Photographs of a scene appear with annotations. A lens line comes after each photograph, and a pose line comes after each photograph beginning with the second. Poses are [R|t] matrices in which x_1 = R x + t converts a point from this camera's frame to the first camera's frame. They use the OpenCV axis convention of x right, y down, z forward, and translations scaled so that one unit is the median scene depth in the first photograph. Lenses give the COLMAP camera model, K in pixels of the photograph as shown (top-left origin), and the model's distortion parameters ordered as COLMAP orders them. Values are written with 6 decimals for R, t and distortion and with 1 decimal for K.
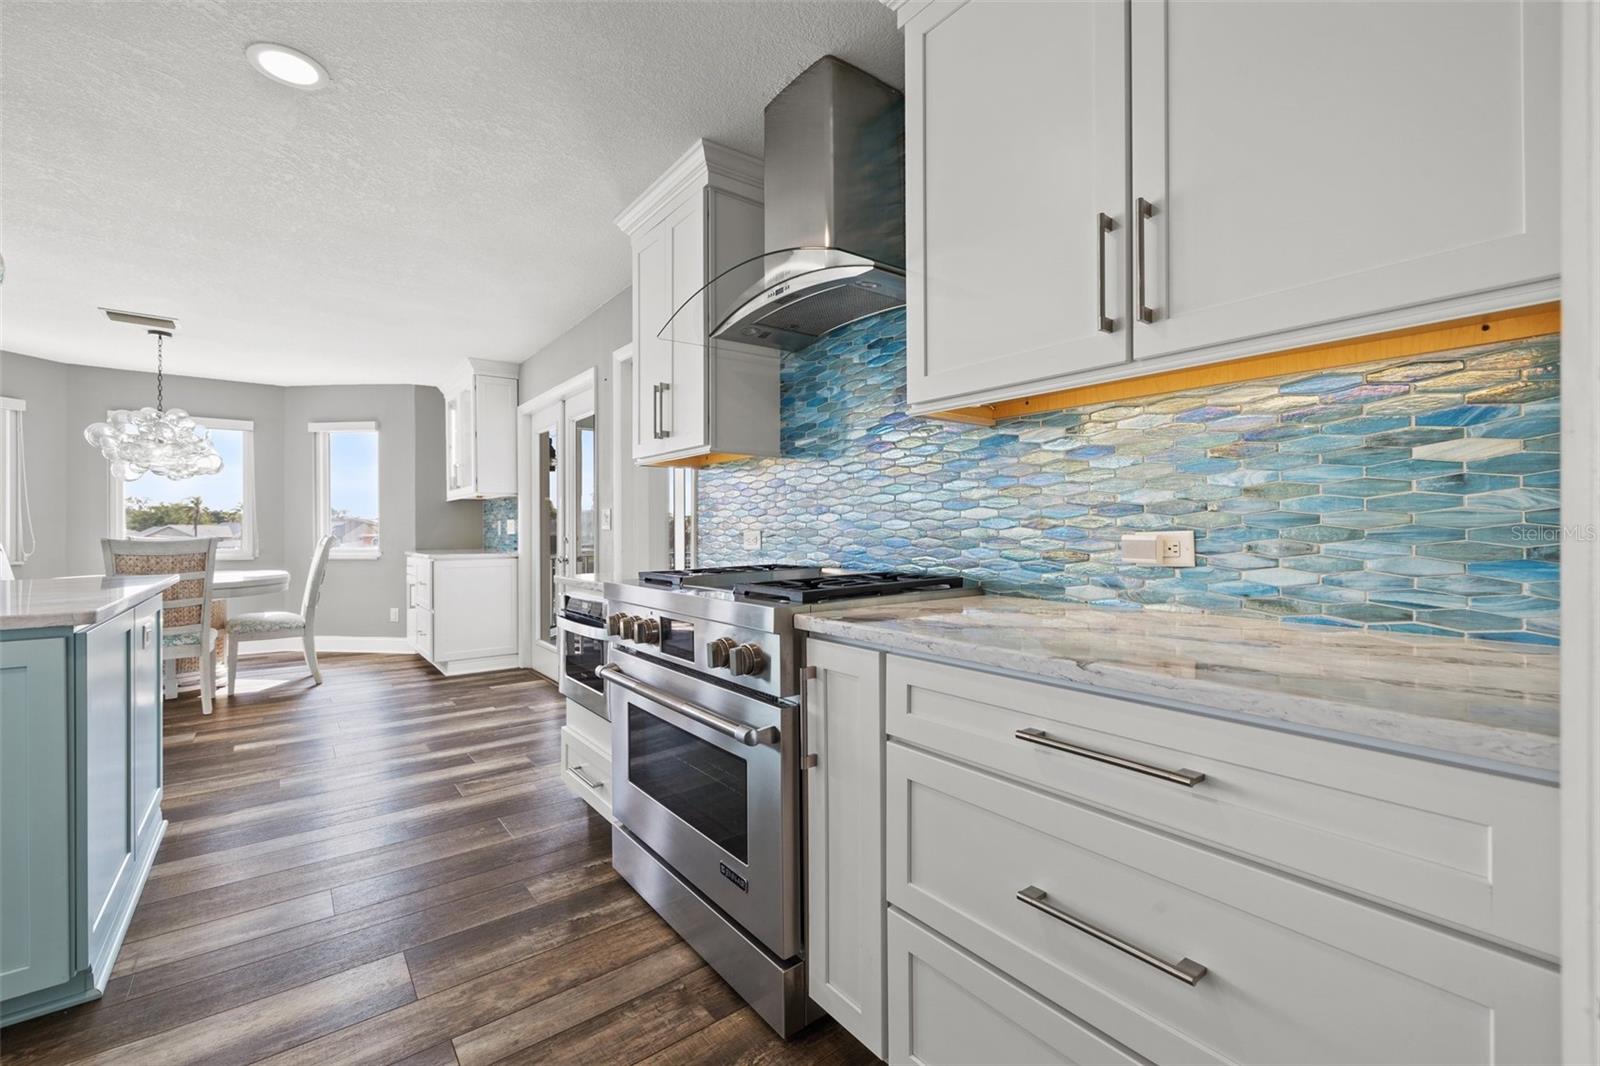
lens RADIAL K [[675.0, 0, 807.0], [0, 675.0, 534.6], [0, 0, 1]] dist [0.002545, -0.000414]
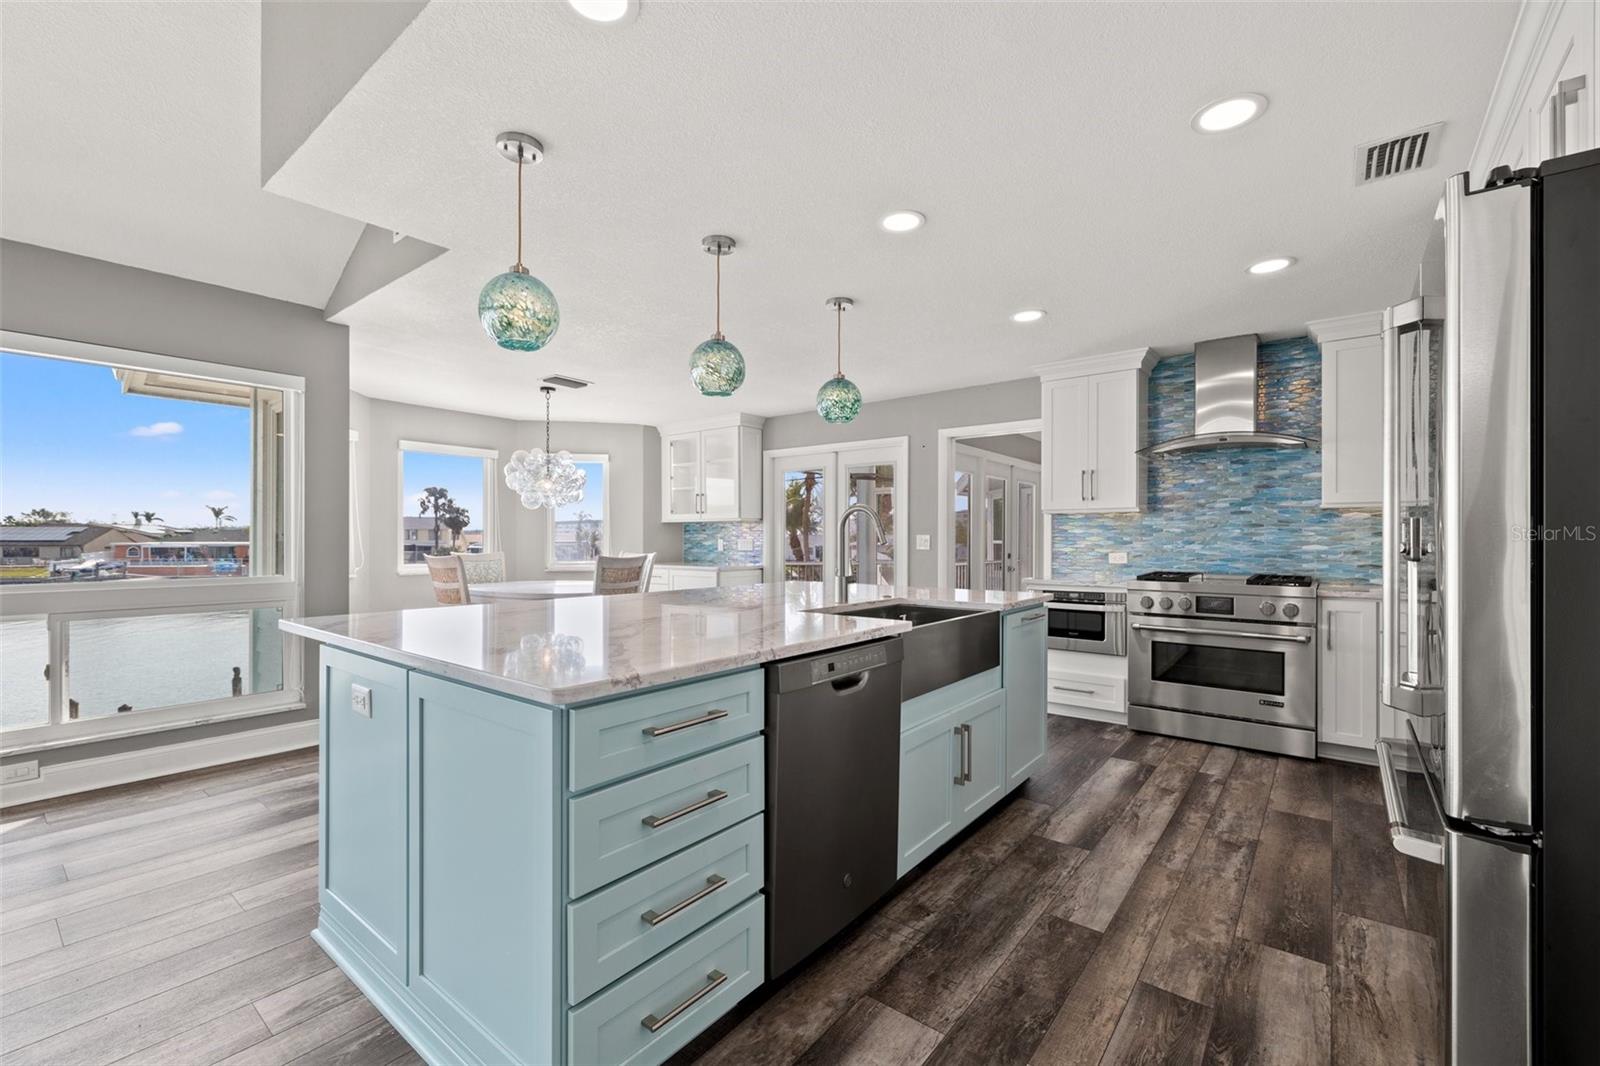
lens RADIAL K [[675.0, 0, 812.0], [0, 675.0, 536.9], [0, 0, 1]] dist [0.002545, -0.000414]
pose [[0.972019, 0.004319, 0.234863, -2.103155], [-0.002723, 0.999971, -0.007120, -0.050983], [-0.234887, 0.006282, 0.972002, -0.868879]]
